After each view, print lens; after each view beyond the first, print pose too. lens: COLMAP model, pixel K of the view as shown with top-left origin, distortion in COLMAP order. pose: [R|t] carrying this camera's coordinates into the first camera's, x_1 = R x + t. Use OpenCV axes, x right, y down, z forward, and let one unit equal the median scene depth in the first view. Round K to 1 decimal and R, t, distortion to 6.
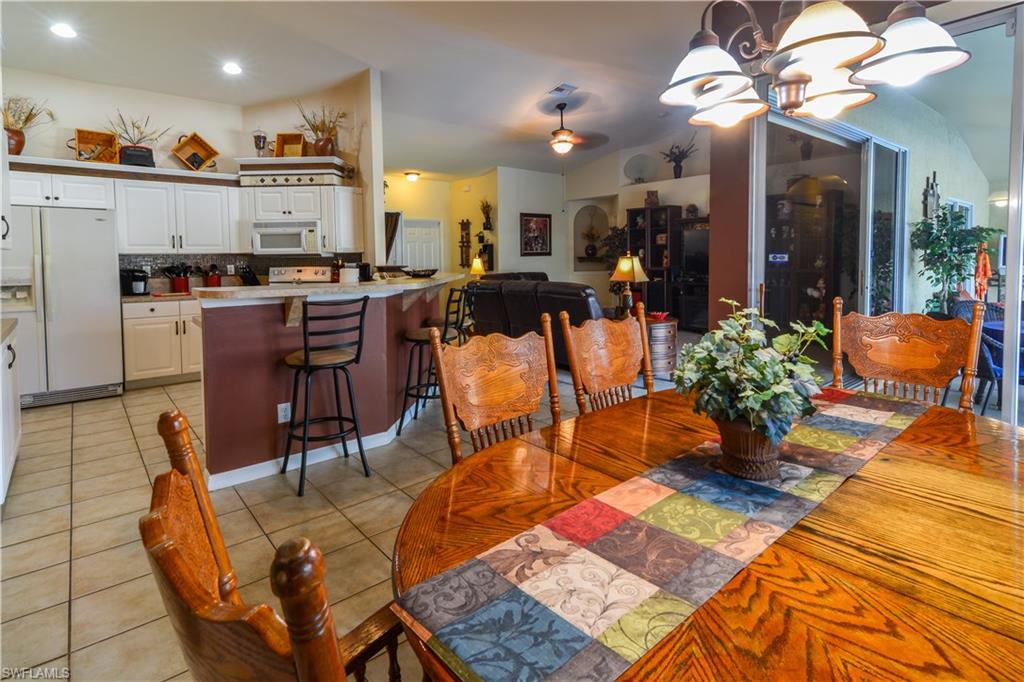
lens RADIAL K [[514.9, 0, 517.0], [0, 514.9, 280.8], [0, 0, 1]] dist [0.027425, -0.001311]
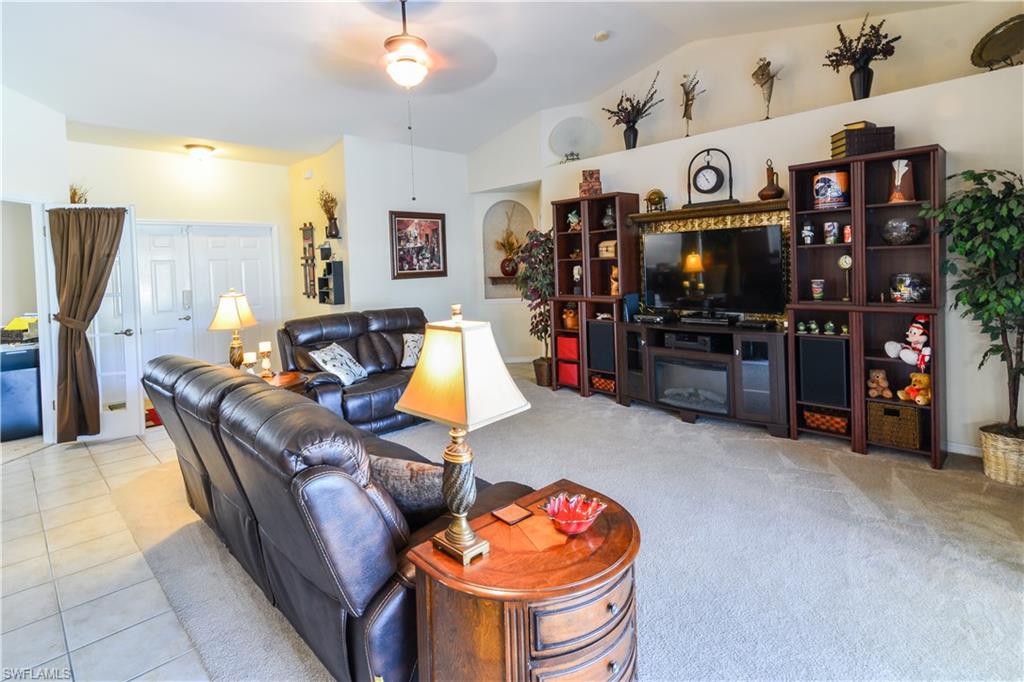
lens RADIAL K [[514.9, 0, 517.0], [0, 514.9, 280.8], [0, 0, 1]] dist [0.027425, -0.001311]
pose [[0.996934, -0.021376, 0.075270, 0.121233], [0.022747, 0.999590, -0.017404, -0.033977], [-0.074867, 0.019062, 0.997011, 0.385630]]
